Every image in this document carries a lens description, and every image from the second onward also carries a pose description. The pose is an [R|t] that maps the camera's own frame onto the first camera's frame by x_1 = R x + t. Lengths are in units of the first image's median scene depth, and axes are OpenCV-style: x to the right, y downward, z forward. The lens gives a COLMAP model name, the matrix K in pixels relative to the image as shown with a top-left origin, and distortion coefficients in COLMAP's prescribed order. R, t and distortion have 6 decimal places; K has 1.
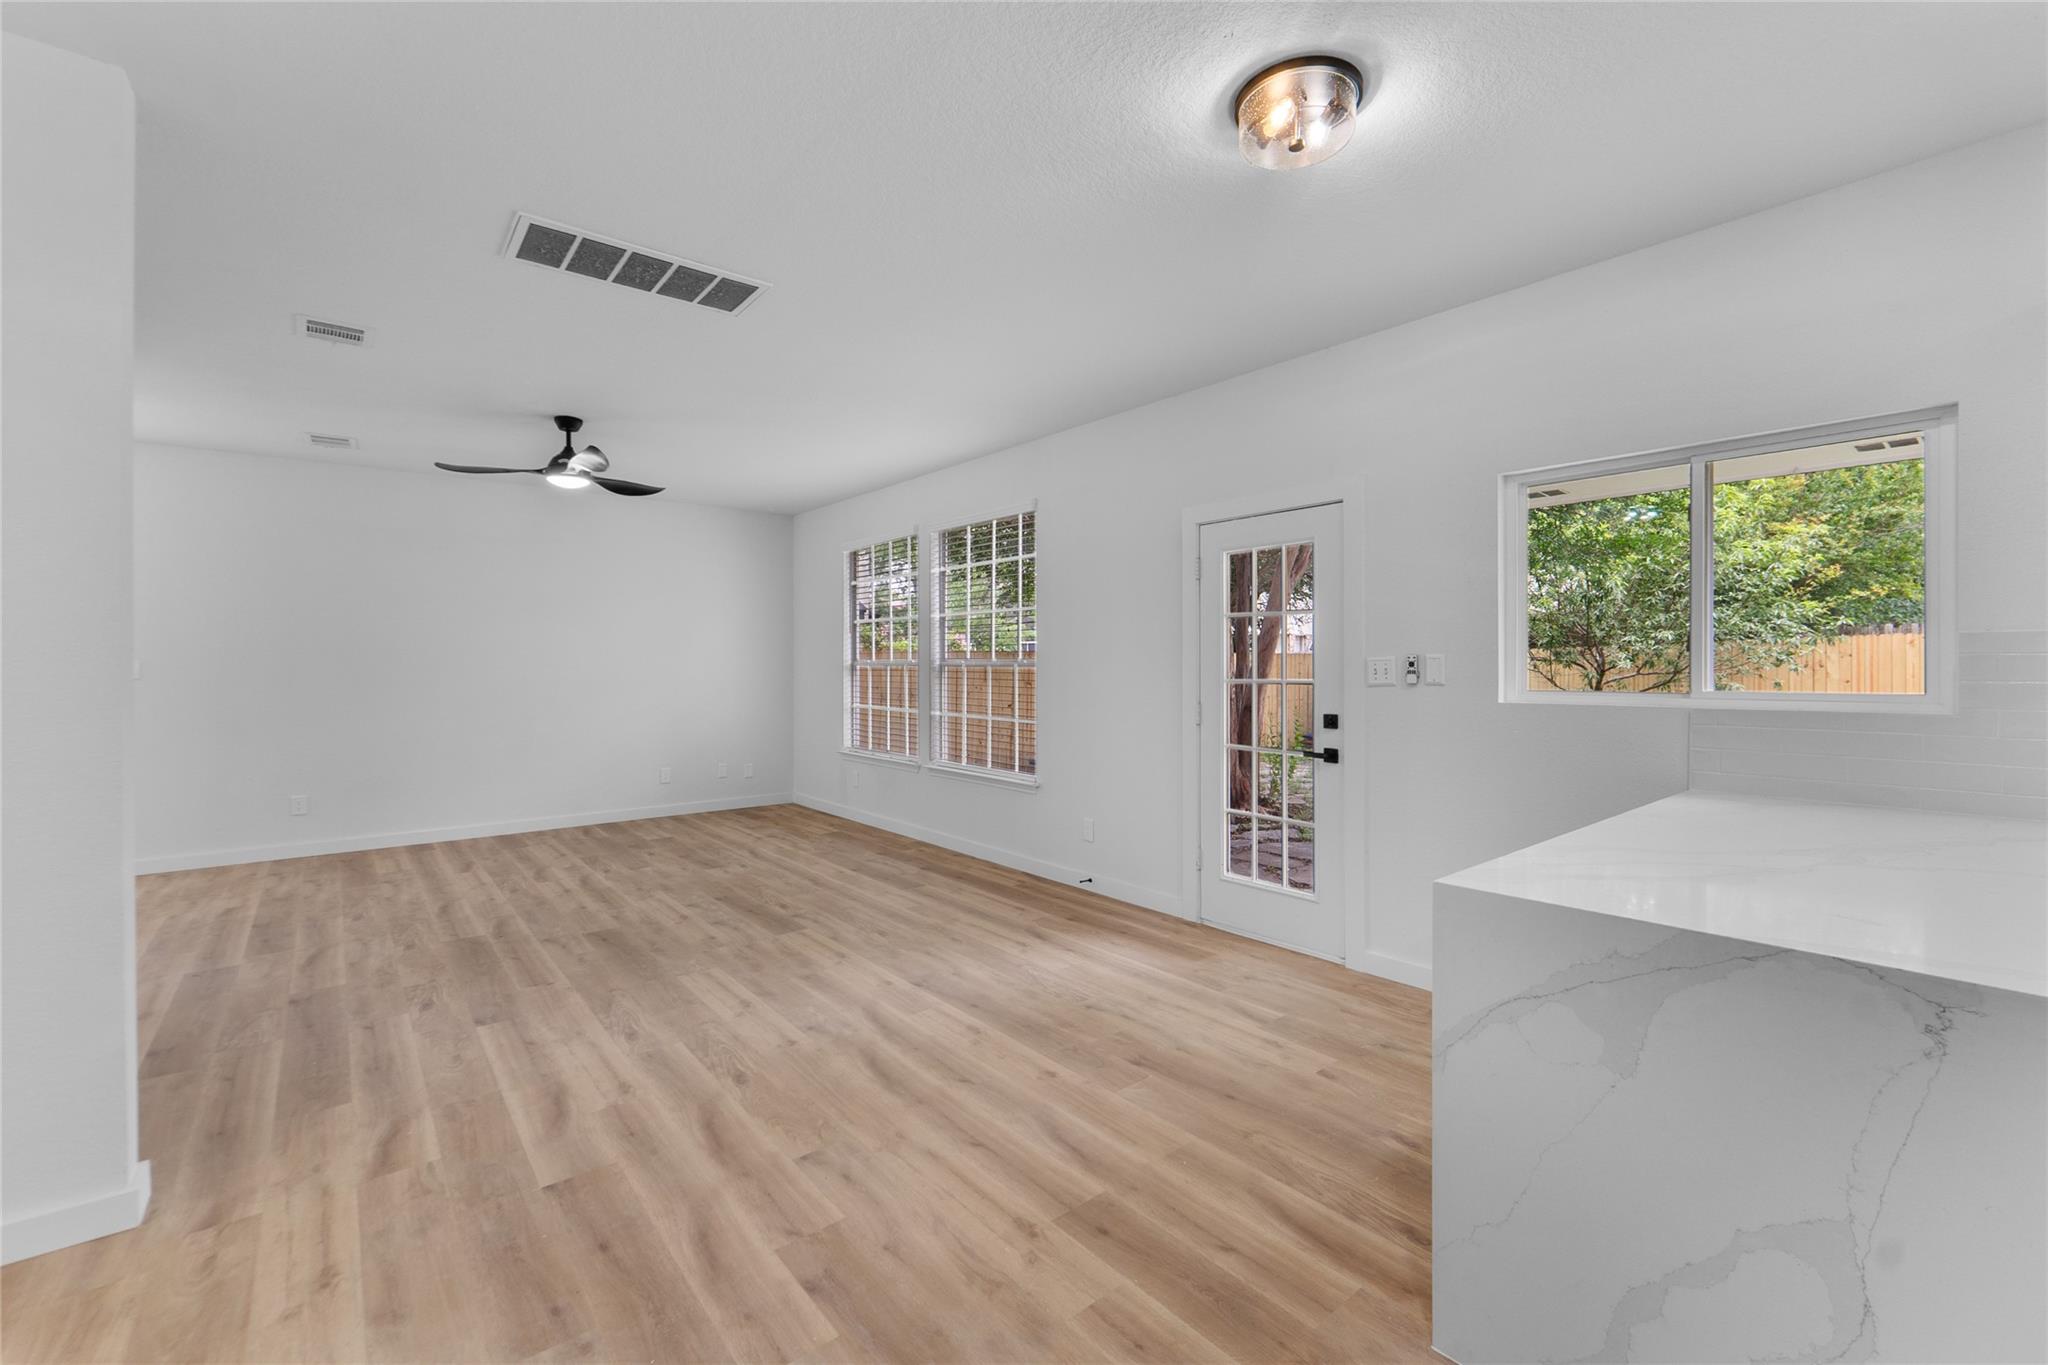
lens RADIAL K [[855.6, 0, 1031.4], [0, 855.6, 666.8], [0, 0, 1]] dist [-0.006699, -0.001174]
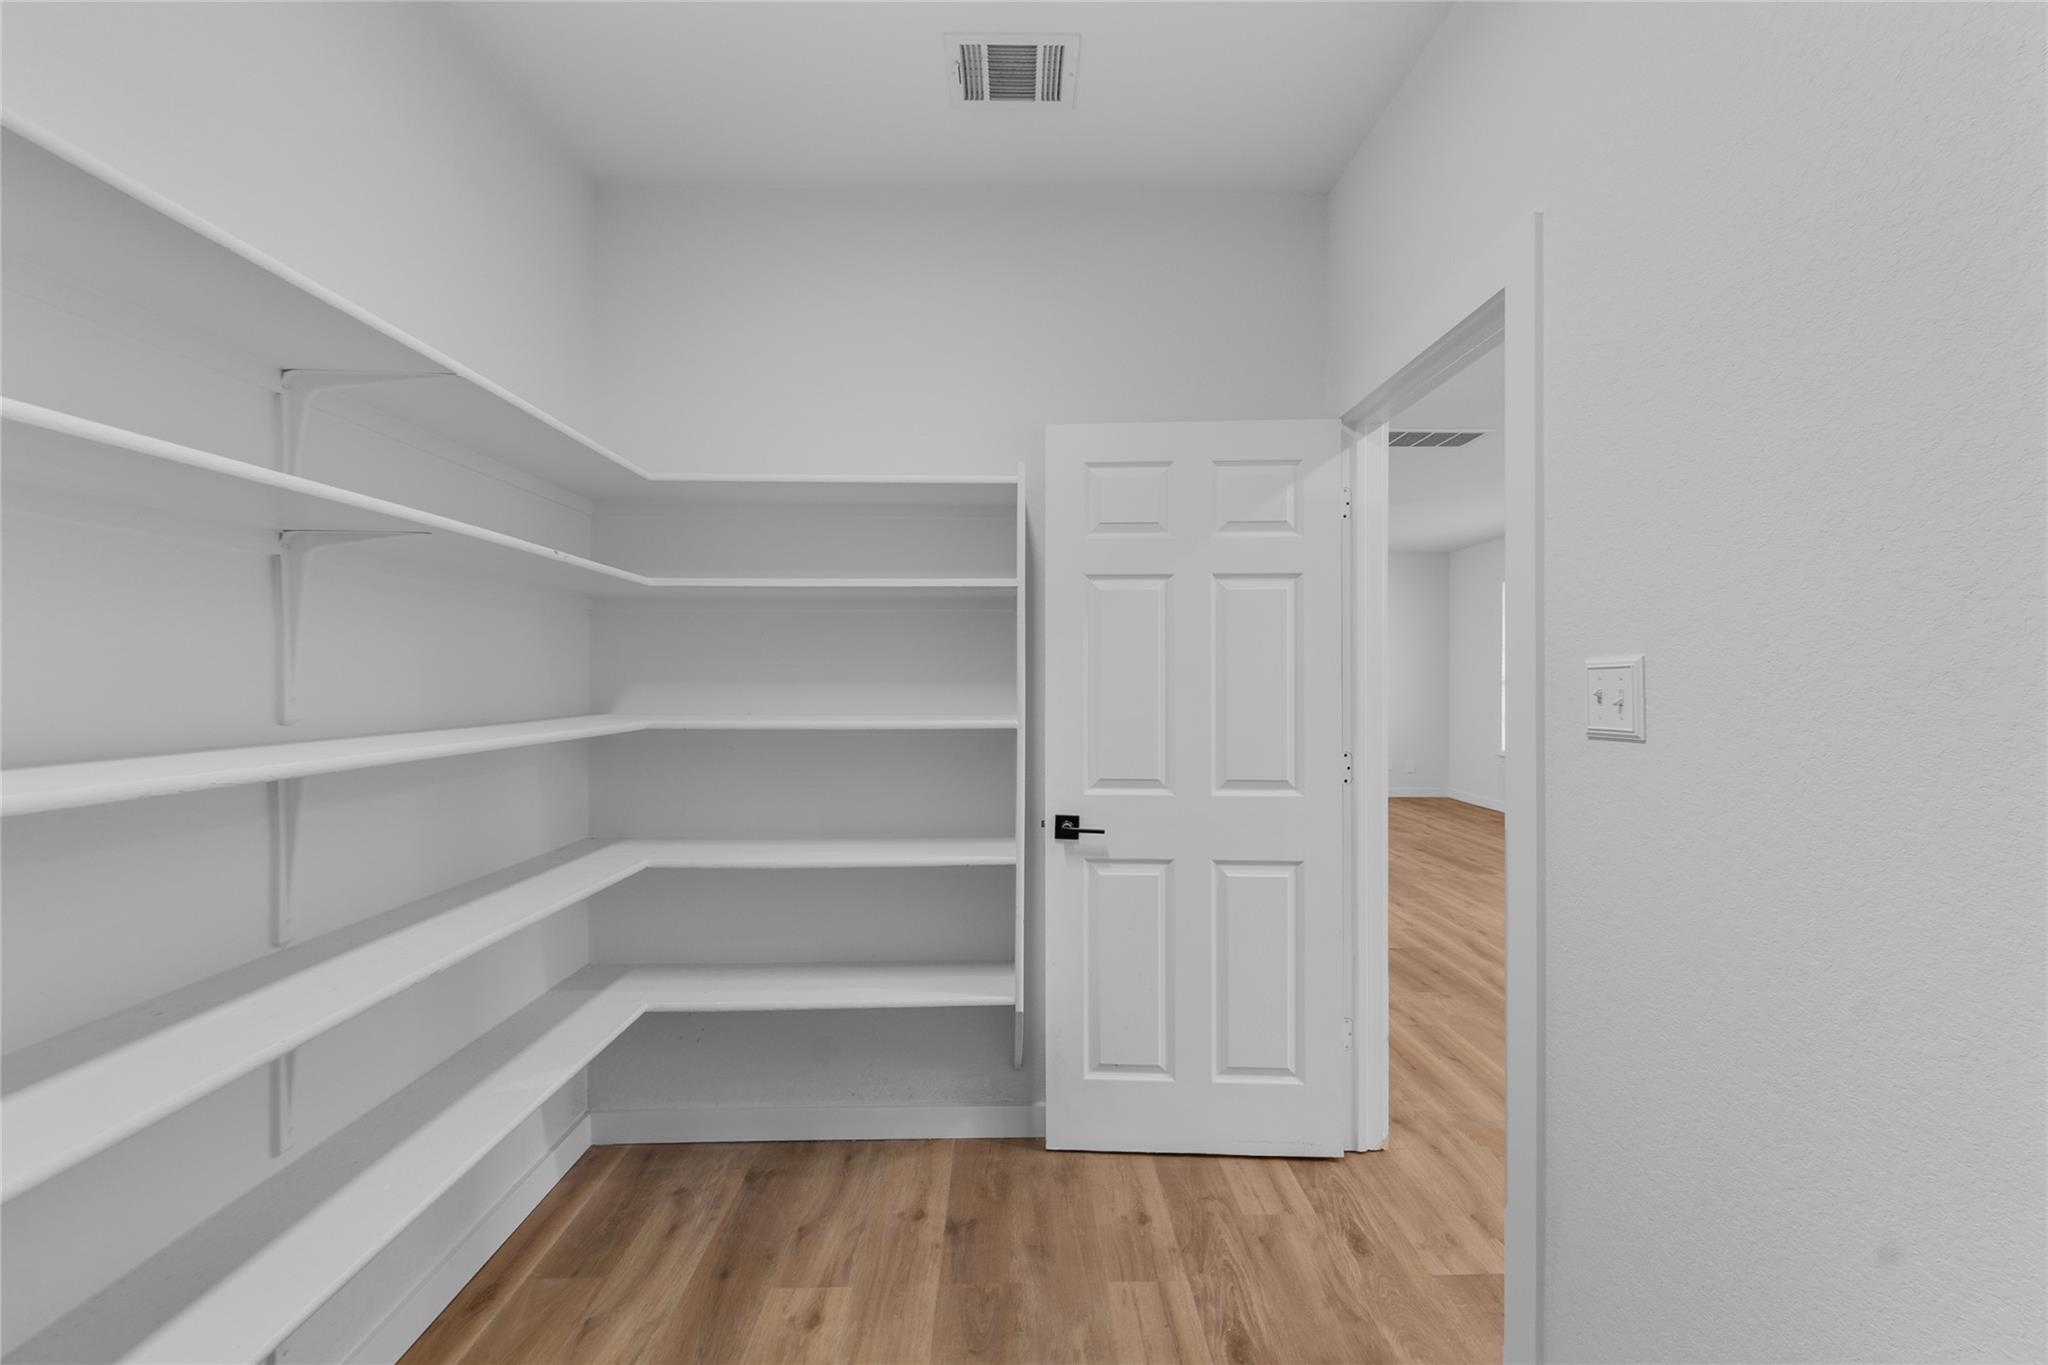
lens RADIAL K [[855.6, 0, 1029.1], [0, 855.6, 679.0], [0, 0, 1]] dist [-0.006699, -0.001174]
pose [[0.784271, 0.003896, -0.620407, -0.006916], [-0.004885, 0.999988, 0.000105, 0.001160], [0.620400, 0.002949, 0.784280, -0.551455]]
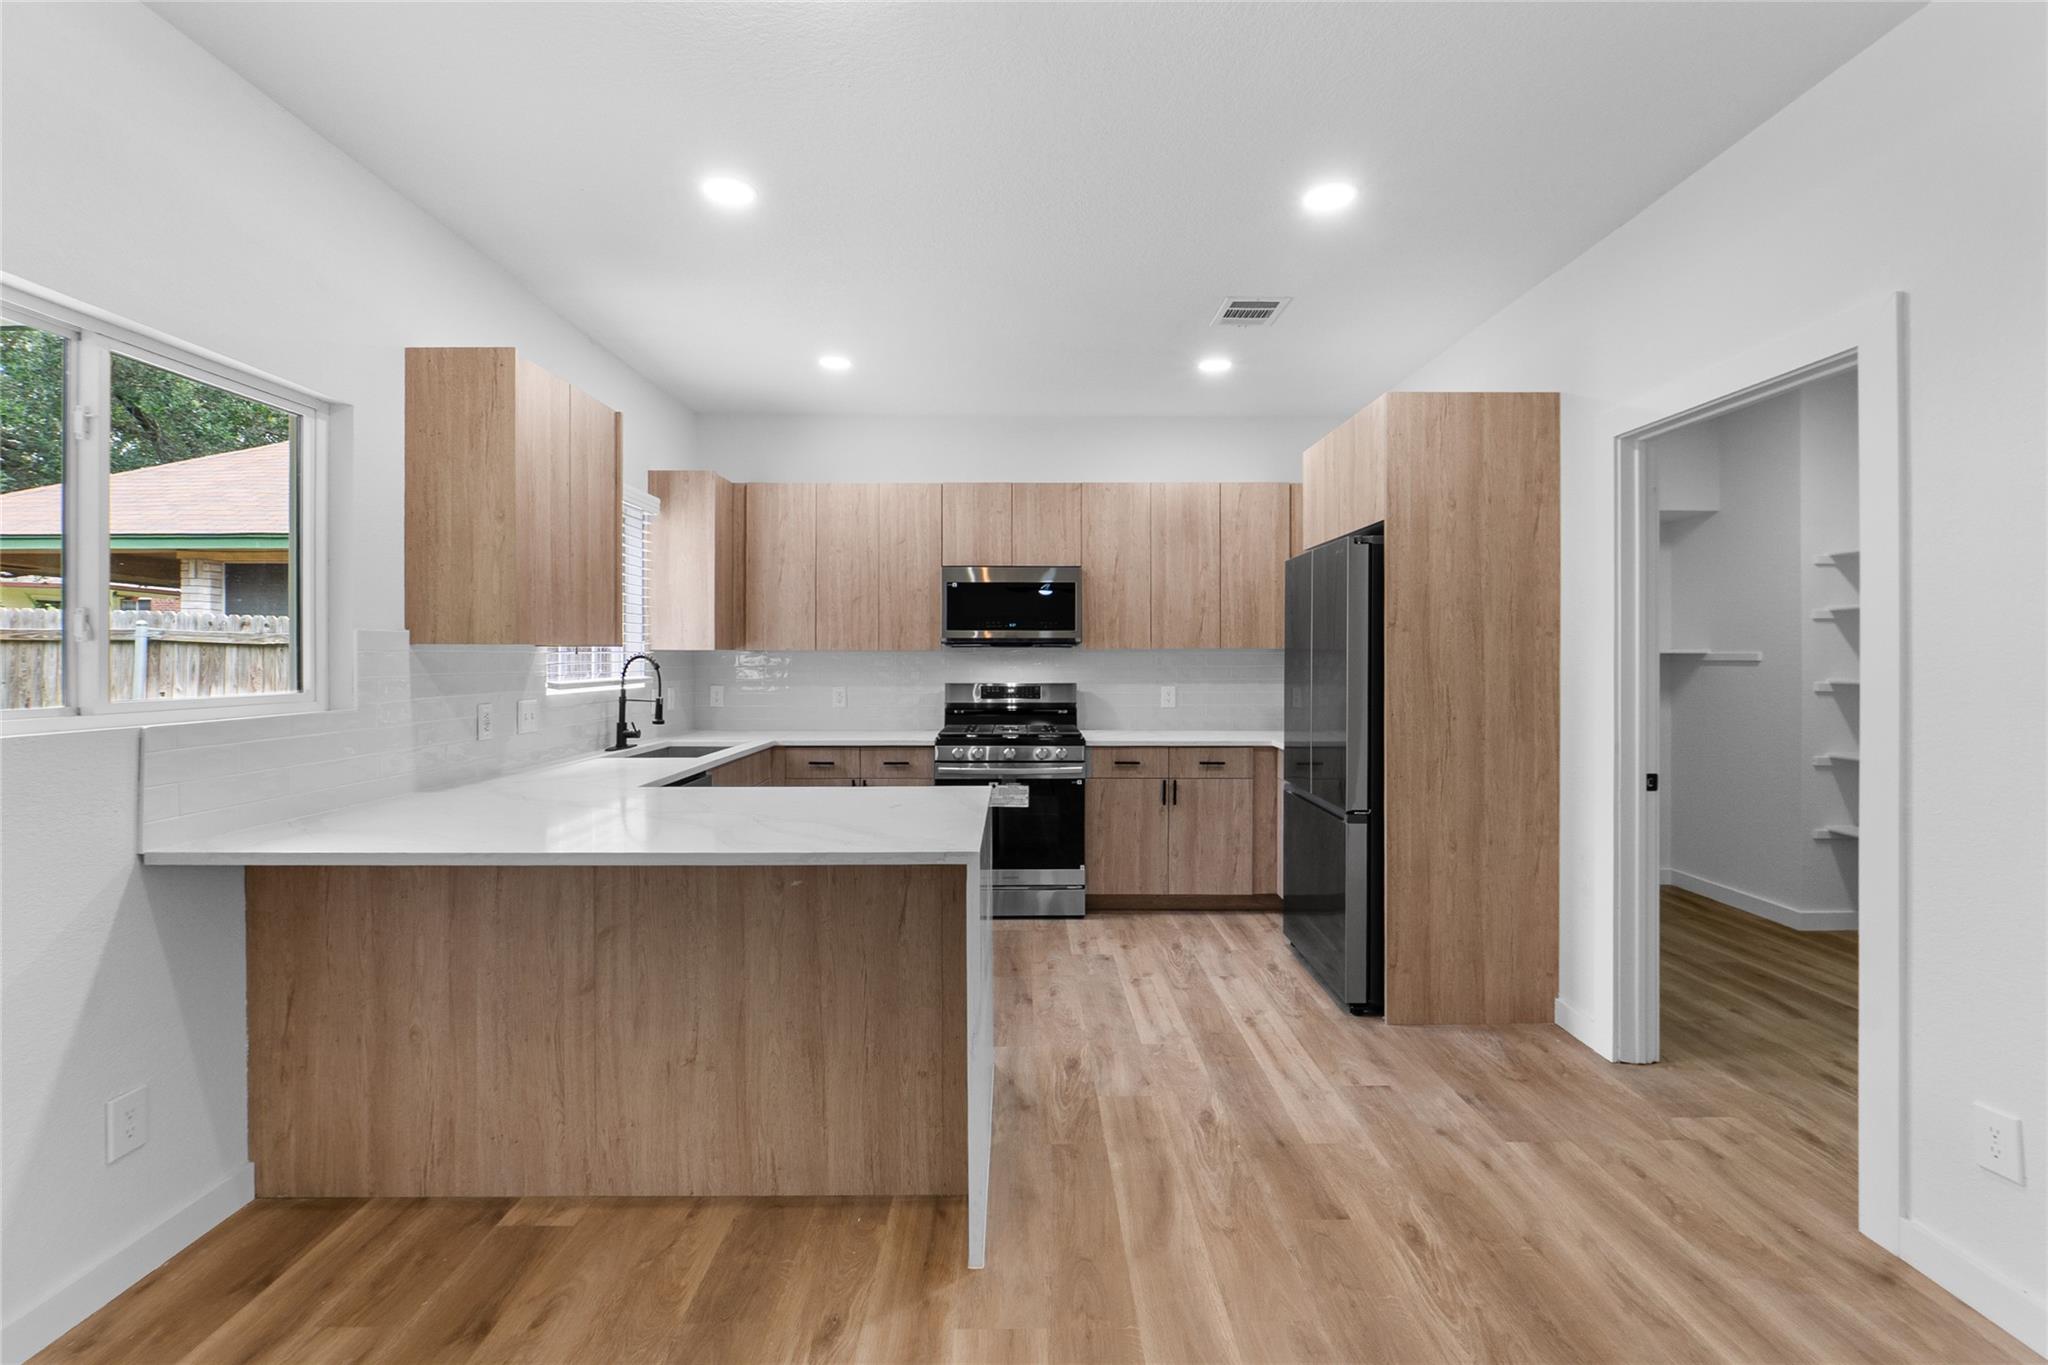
lens RADIAL K [[855.6, 0, 1024.4], [0, 855.6, 662.0], [0, 0, 1]] dist [-0.006699, -0.001174]
pose [[-0.775110, 0.000061, 0.631826, -0.113327], [0.005035, 0.999969, 0.006081, -0.001134], [-0.631806, 0.007894, -0.775086, 0.737931]]
